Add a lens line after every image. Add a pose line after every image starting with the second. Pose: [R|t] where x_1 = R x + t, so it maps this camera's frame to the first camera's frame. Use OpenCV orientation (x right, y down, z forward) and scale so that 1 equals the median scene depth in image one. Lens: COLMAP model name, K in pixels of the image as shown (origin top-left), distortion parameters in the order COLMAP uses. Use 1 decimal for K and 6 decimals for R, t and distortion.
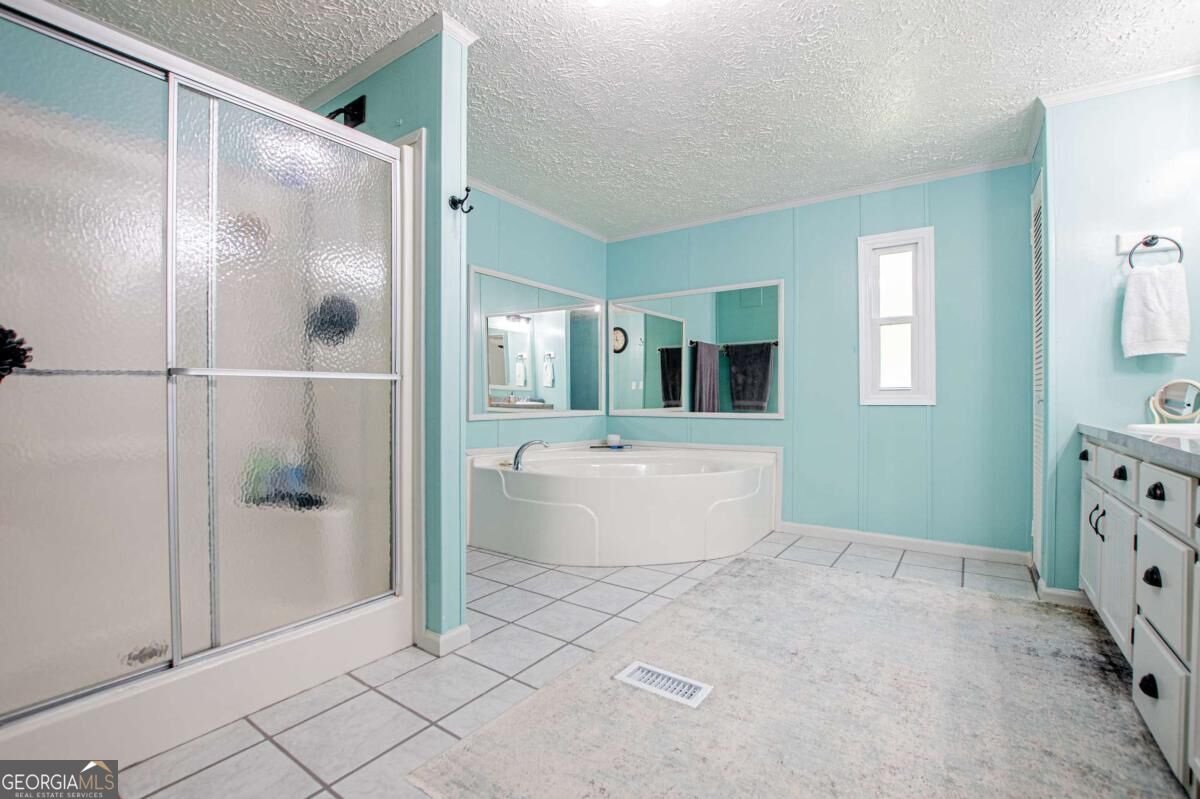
lens RADIAL K [[530.2, 0, 603.4], [0, 530.2, 403.0], [0, 0, 1]] dist [-0.034074, 0.005462]
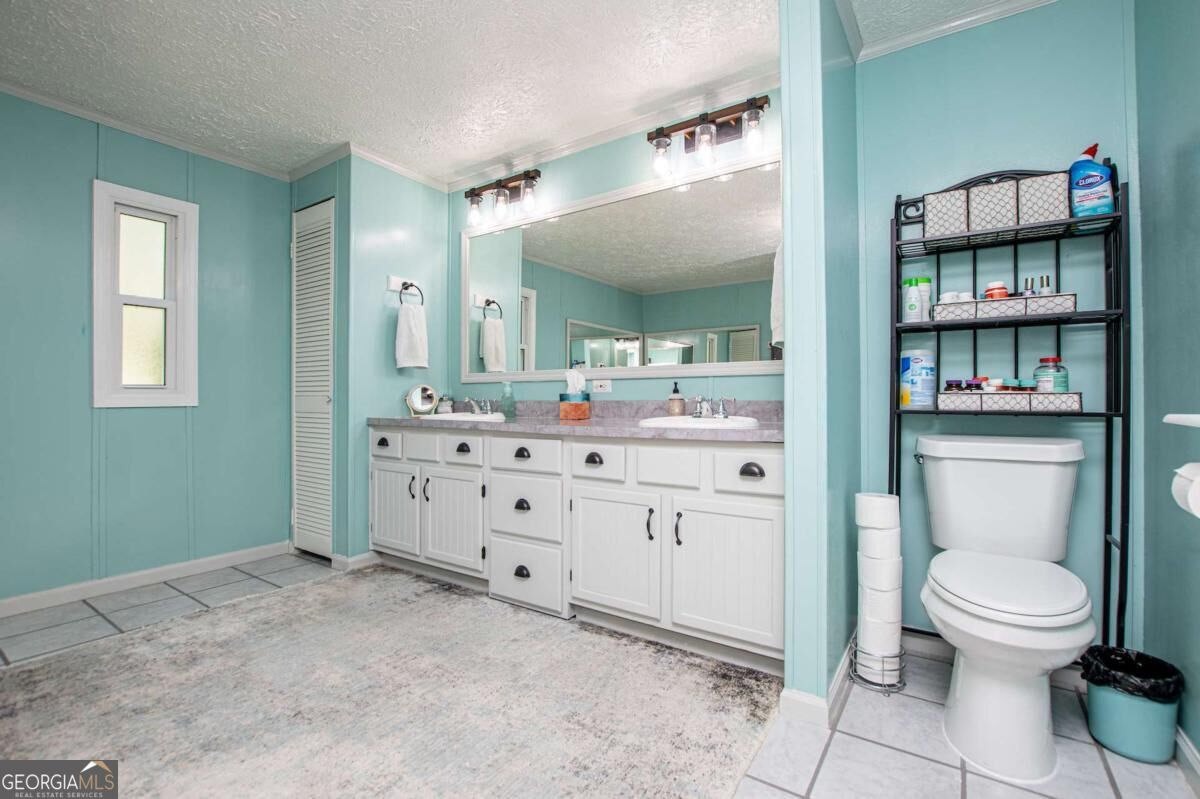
lens RADIAL K [[530.2, 0, 603.4], [0, 530.2, 403.0], [0, 0, 1]] dist [-0.034074, 0.005462]
pose [[-0.019624, -0.004363, 0.999798, -0.269472], [0.014709, 0.999881, 0.004652, 0.004283], [-0.999699, 0.014797, -0.019557, 0.335892]]
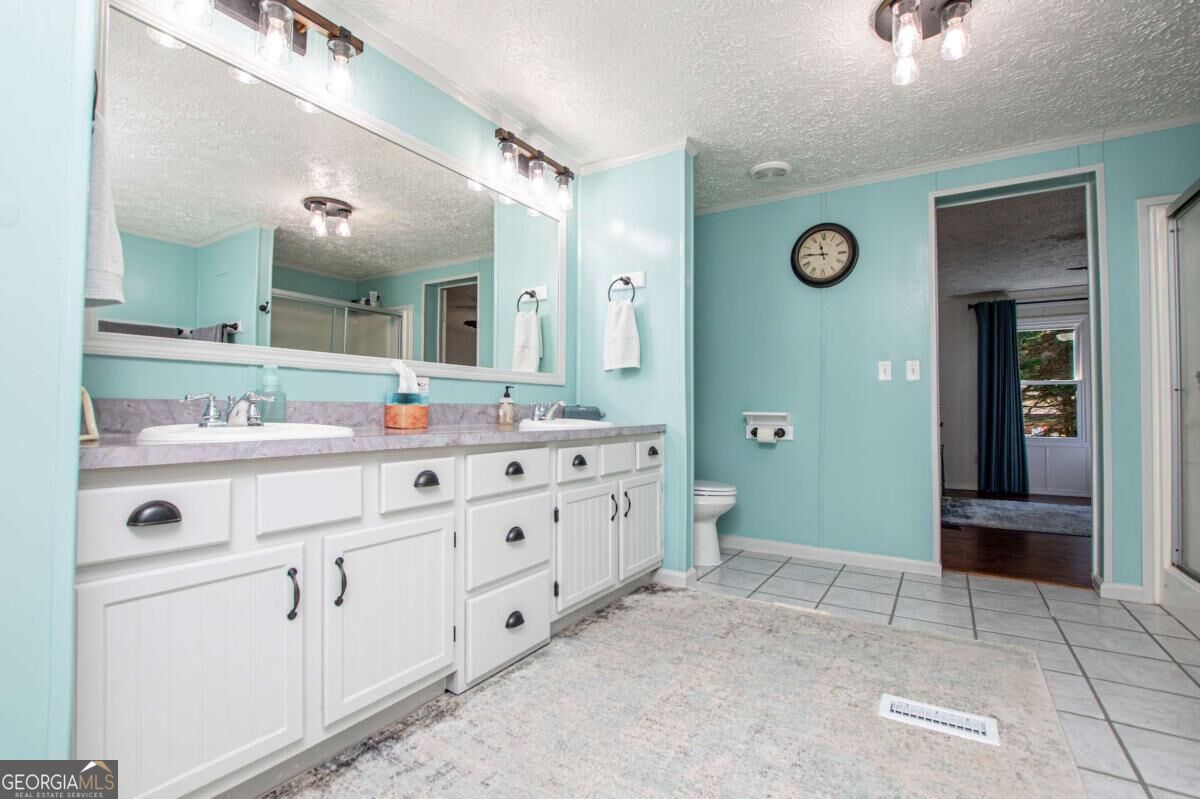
lens RADIAL K [[536.3, 0, 621.1], [0, 536.3, 402.9], [0, 0, 1]] dist [-0.035029, 0.005036]
pose [[-0.997822, -0.008639, -0.065394, 0.395786], [-0.008591, 0.999963, -0.001013, 0.002294], [0.065400, -0.000449, -0.997859, 1.035525]]
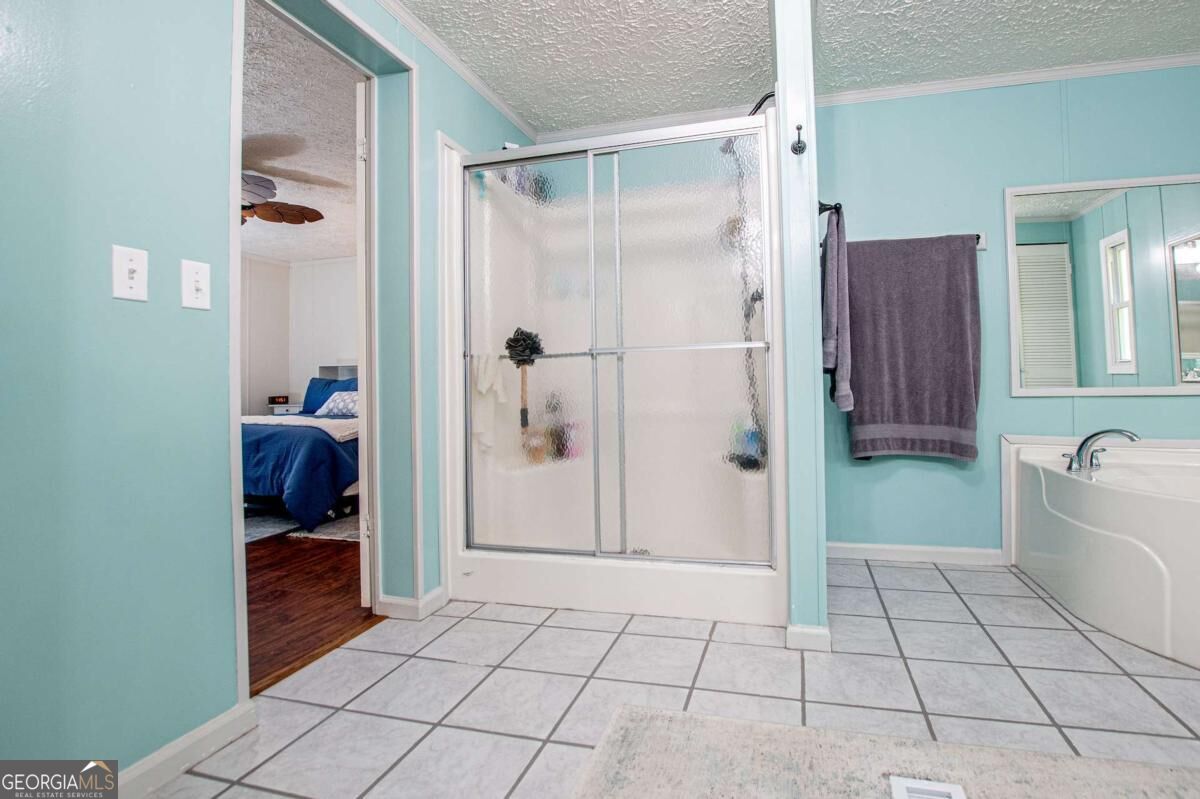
lens RADIAL K [[566.5, 0, 645.7], [0, 566.5, 368.6], [0, 0, 1]] dist [-0.027464, 0.000541]
pose [[0.350490, -0.031428, -0.936039, 0.326431], [0.005713, 0.999490, -0.031419, 0.018500], [0.936549, 0.005665, 0.350490, 0.263807]]
